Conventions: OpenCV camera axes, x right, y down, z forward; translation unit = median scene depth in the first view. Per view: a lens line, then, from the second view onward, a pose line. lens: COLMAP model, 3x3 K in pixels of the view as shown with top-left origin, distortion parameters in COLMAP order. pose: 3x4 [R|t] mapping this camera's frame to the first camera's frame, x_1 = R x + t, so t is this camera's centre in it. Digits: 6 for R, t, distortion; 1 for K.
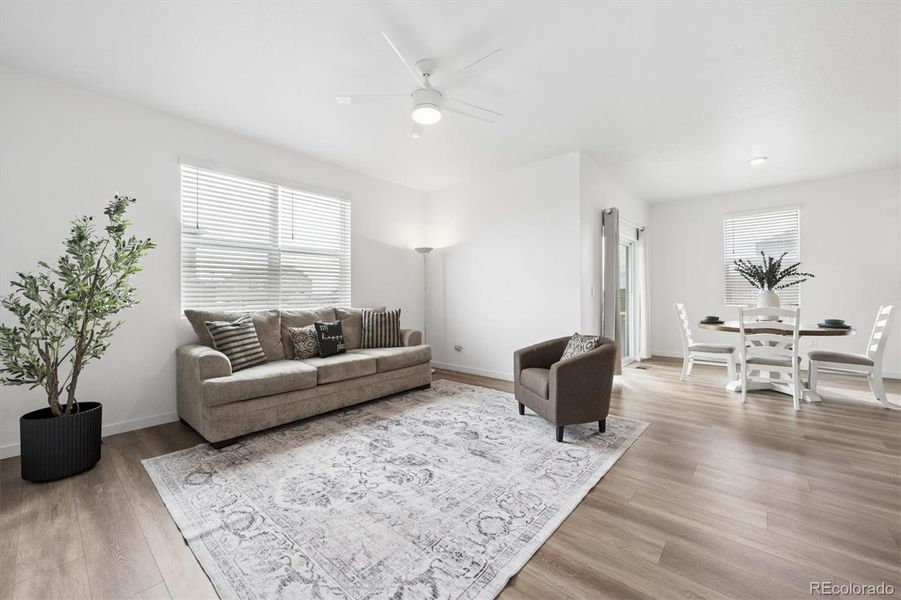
lens RADIAL K [[363.3, 0, 440.8], [0, 363.3, 294.1], [0, 0, 1]] dist [-0.001867, -0.000668]
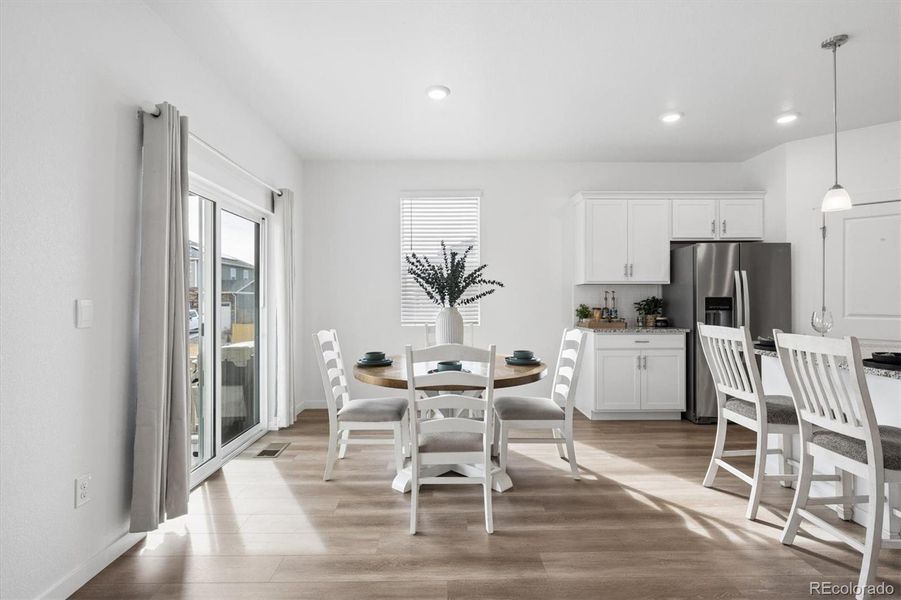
lens RADIAL K [[426.4, 0, 452.4], [0, 426.4, 298.5], [0, 0, 1]] dist [-0.004452, 0.000104]
pose [[0.734955, 0.003928, 0.678105, 0.419045], [-0.001480, 0.999990, -0.004189, -0.021673], [-0.678115, 0.002075, 0.734953, 0.469051]]
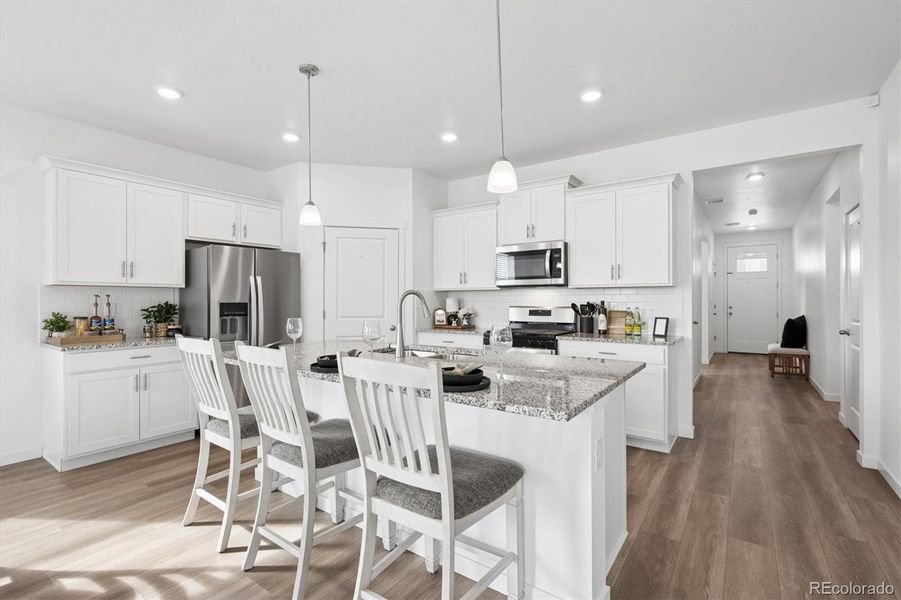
lens RADIAL K [[407.3, 0, 448.6], [0, 407.3, 299.0], [0, 0, 1]] dist [0.003616, 0.000881]
pose [[-0.104023, 0.006899, 0.994551, 0.526006], [0.003318, 0.999973, -0.006590, -0.027357], [-0.994569, 0.002614, -0.104043, 0.418875]]
